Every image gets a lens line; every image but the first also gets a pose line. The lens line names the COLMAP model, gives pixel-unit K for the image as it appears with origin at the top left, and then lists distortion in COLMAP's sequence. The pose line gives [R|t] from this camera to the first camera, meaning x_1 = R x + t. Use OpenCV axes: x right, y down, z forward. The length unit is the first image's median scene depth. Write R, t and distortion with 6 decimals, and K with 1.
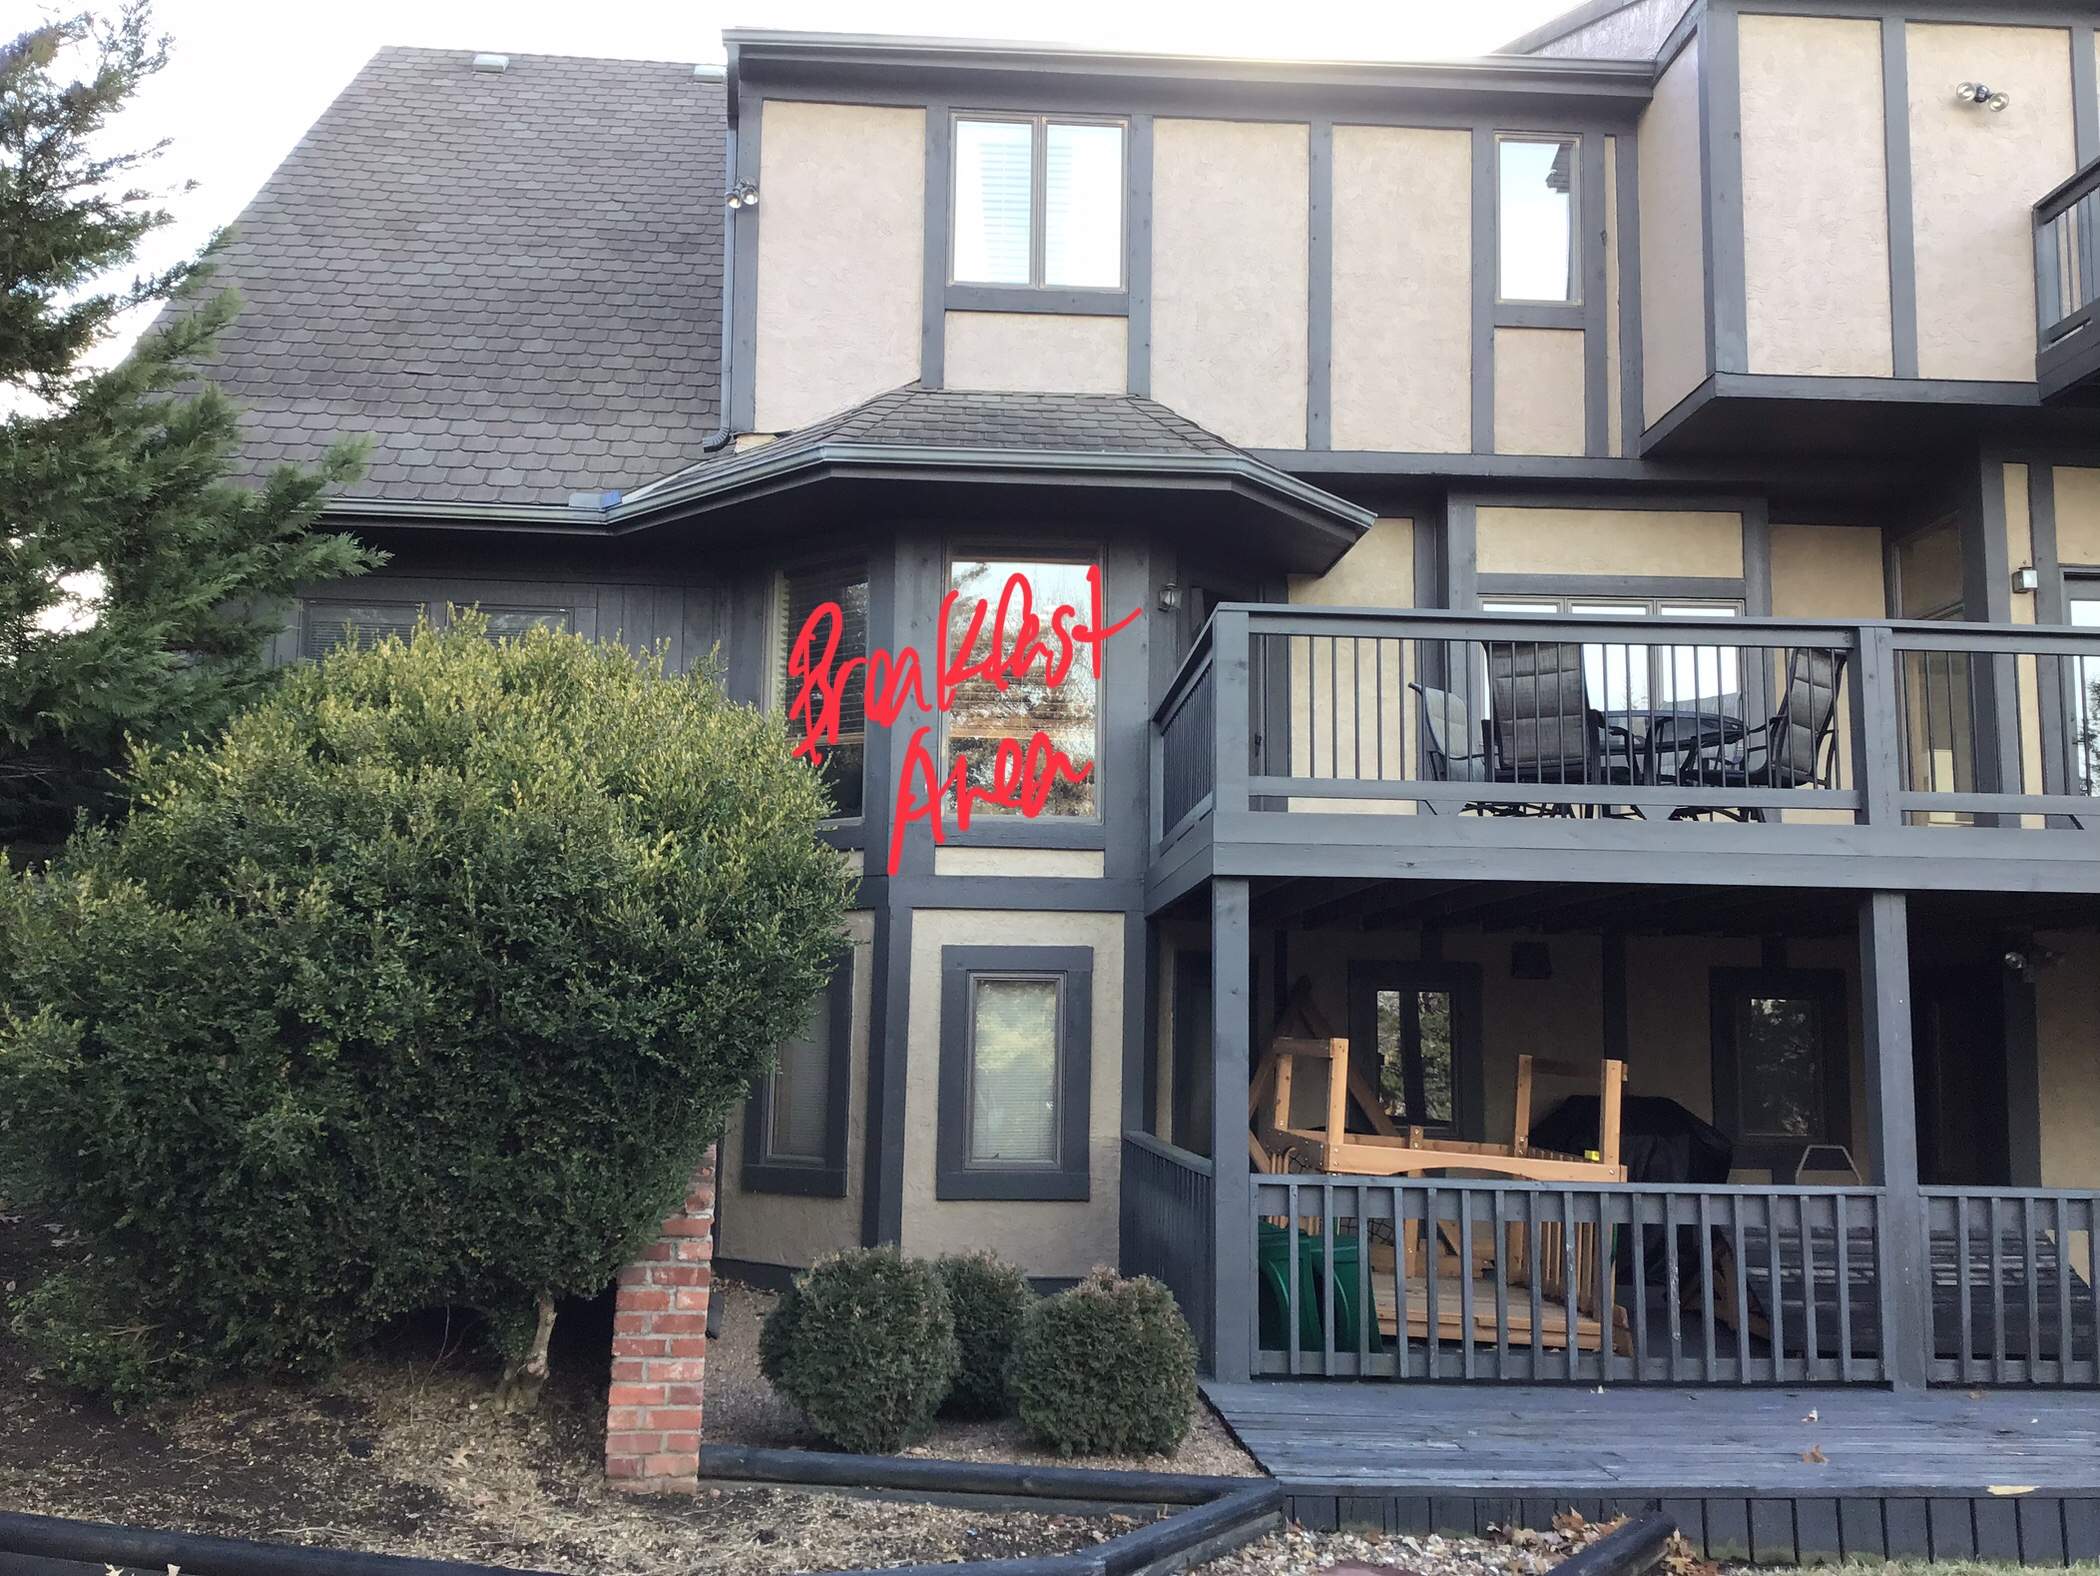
lens RADIAL K [[1905.5, 0, 996.2], [0, 1905.5, 791.1], [0, 0, 1]] dist [0.162452, -0.222929]
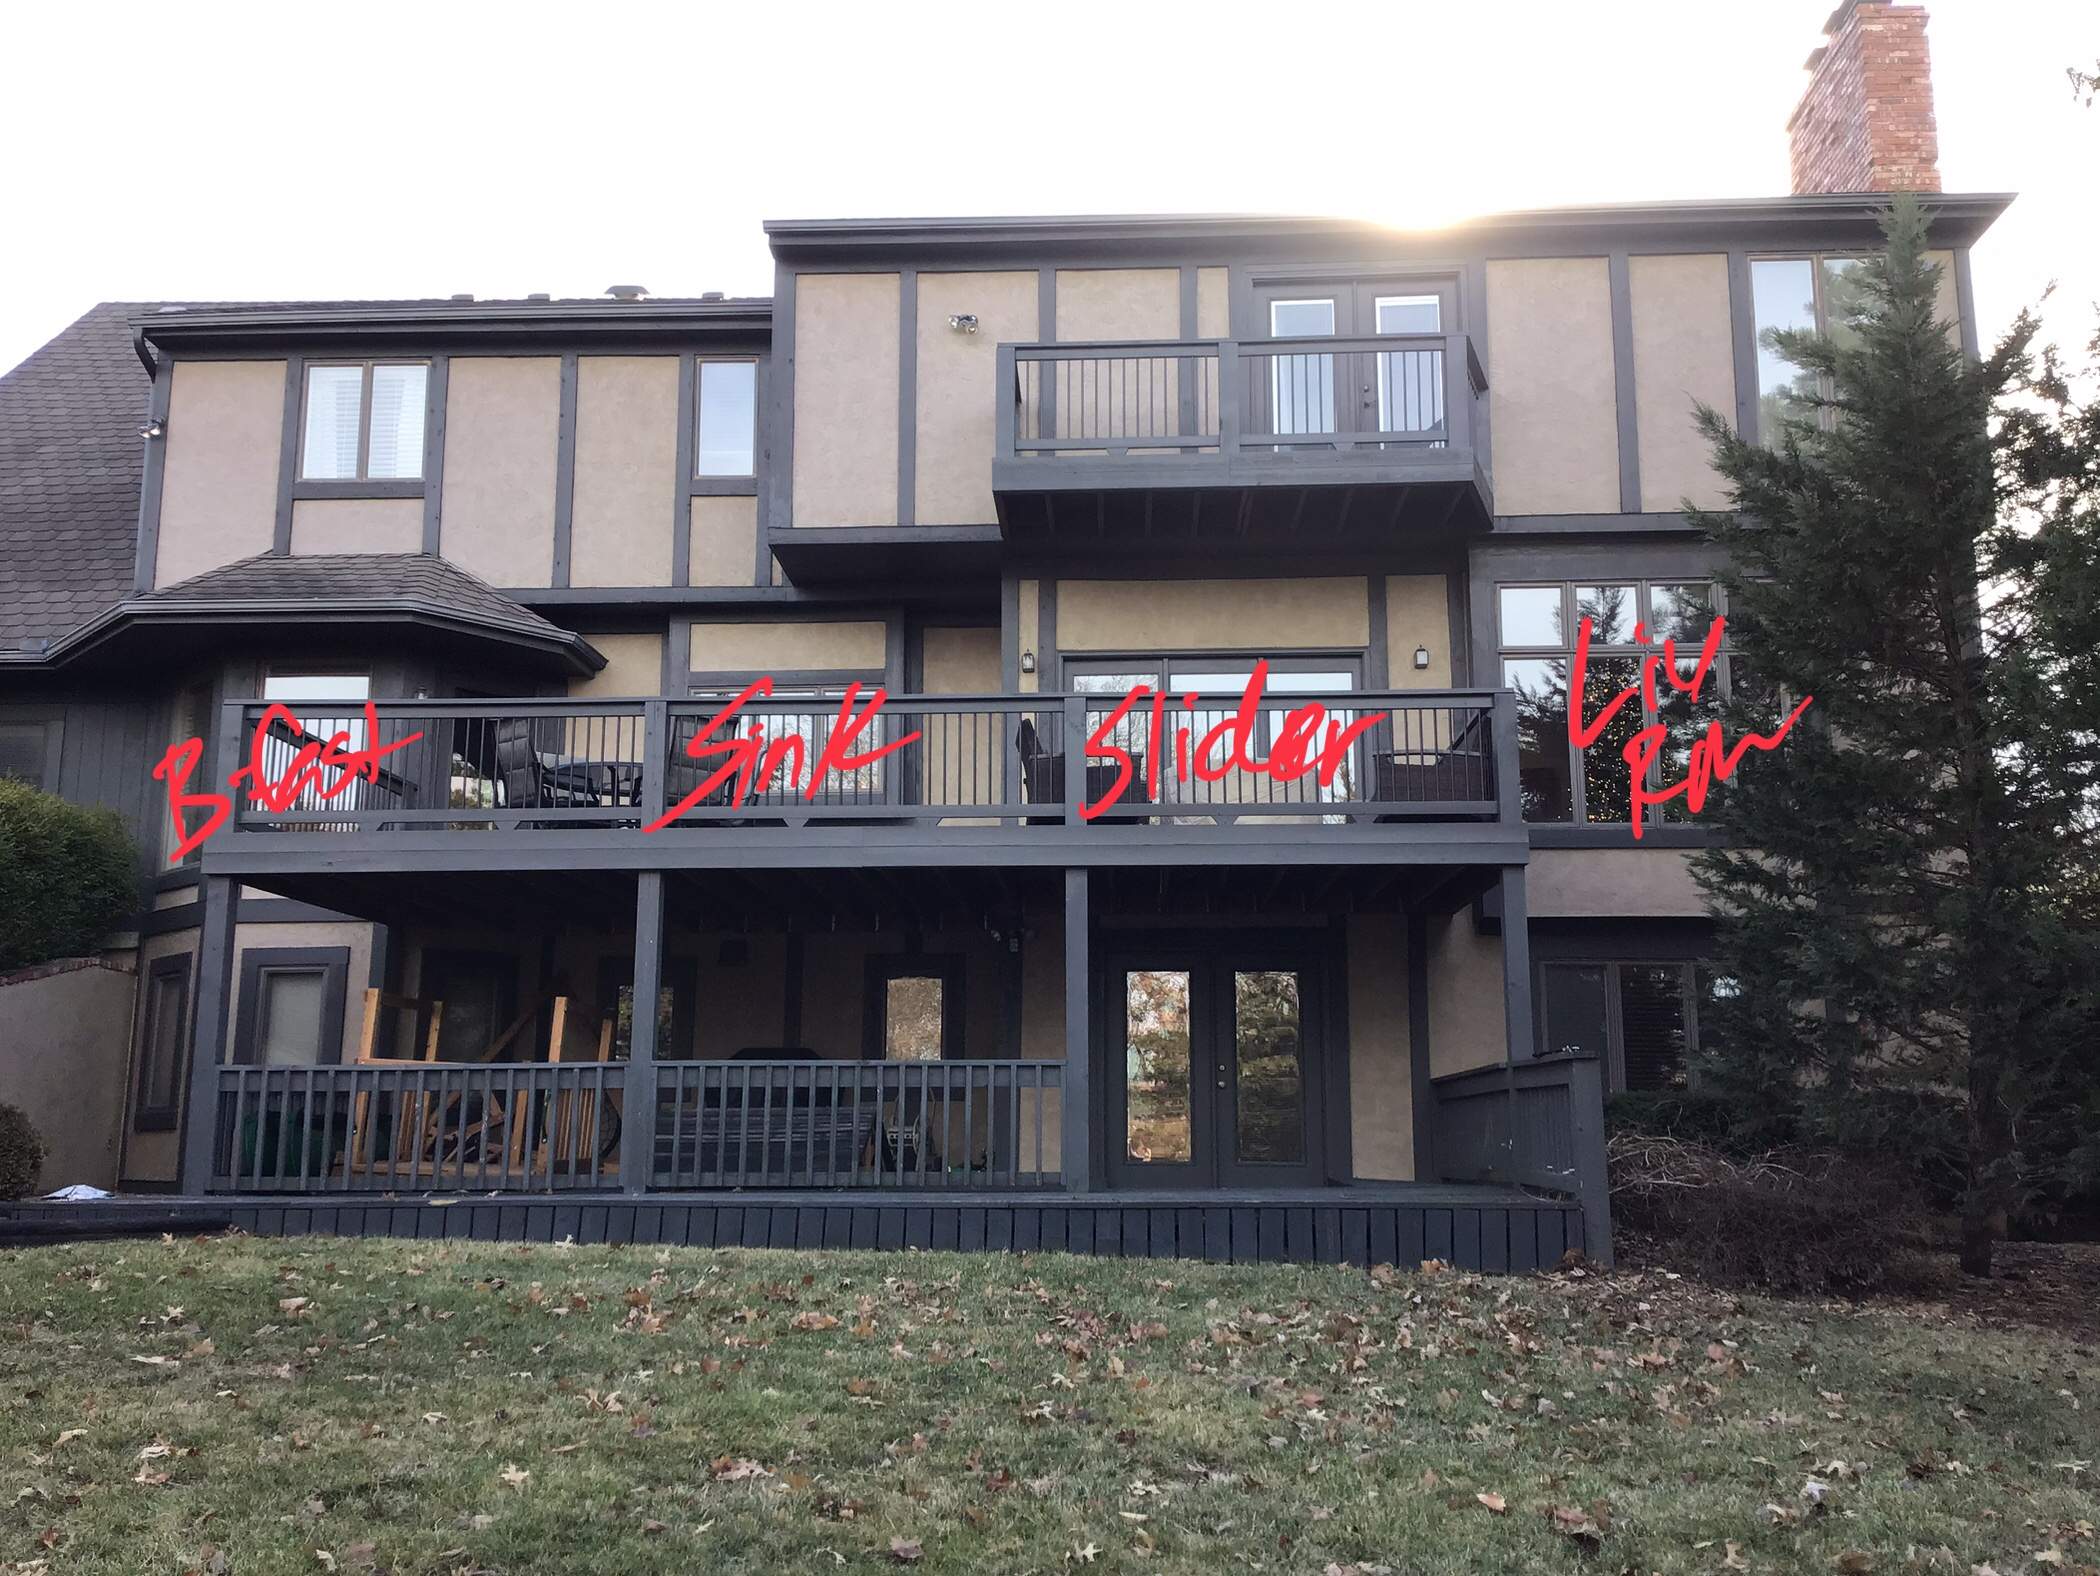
lens RADIAL K [[1905.5, 0, 996.2], [0, 1905.5, 791.1], [0, 0, 1]] dist [0.162452, -0.222929]
pose [[0.992976, -0.036805, -0.112442, 0.631501], [0.030411, 0.997850, -0.058059, 0.059351], [0.114337, 0.054232, 0.991961, -0.333608]]
